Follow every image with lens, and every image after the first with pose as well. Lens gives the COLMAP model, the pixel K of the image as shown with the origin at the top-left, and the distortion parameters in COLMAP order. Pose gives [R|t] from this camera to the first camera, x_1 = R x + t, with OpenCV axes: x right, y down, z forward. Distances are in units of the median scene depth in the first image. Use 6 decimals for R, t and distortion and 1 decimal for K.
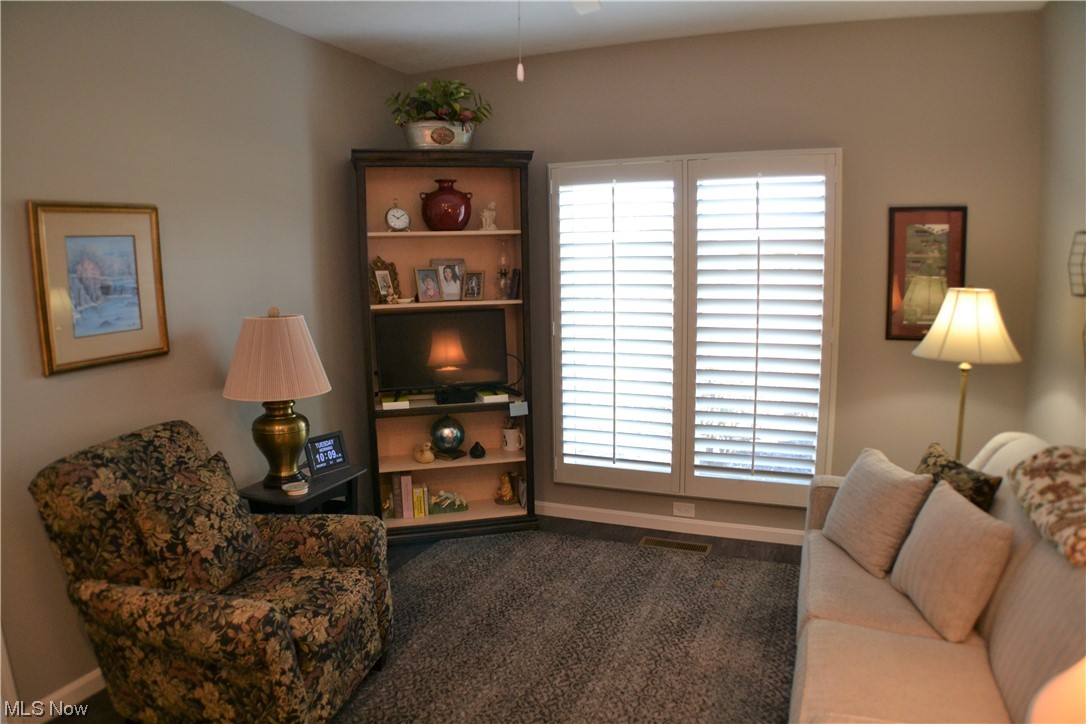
lens RADIAL K [[692.6, 0, 534.0], [0, 692.6, 372.7], [0, 0, 1]] dist [-0.168630, 0.046221]
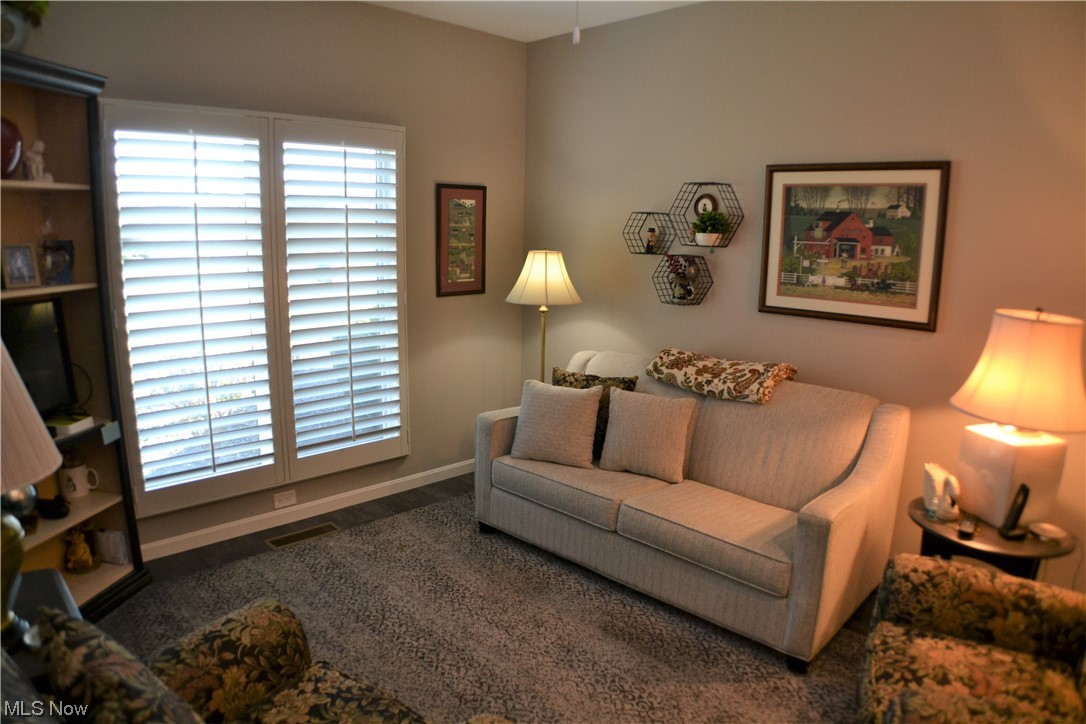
lens RADIAL K [[692.6, 0, 534.0], [0, 692.6, 372.7], [0, 0, 1]] dist [-0.168630, 0.046221]
pose [[0.384661, -0.157878, 0.909456, -0.493881], [0.123007, 0.985244, 0.119008, -0.038876], [-0.914825, 0.066092, 0.398405, 0.340423]]
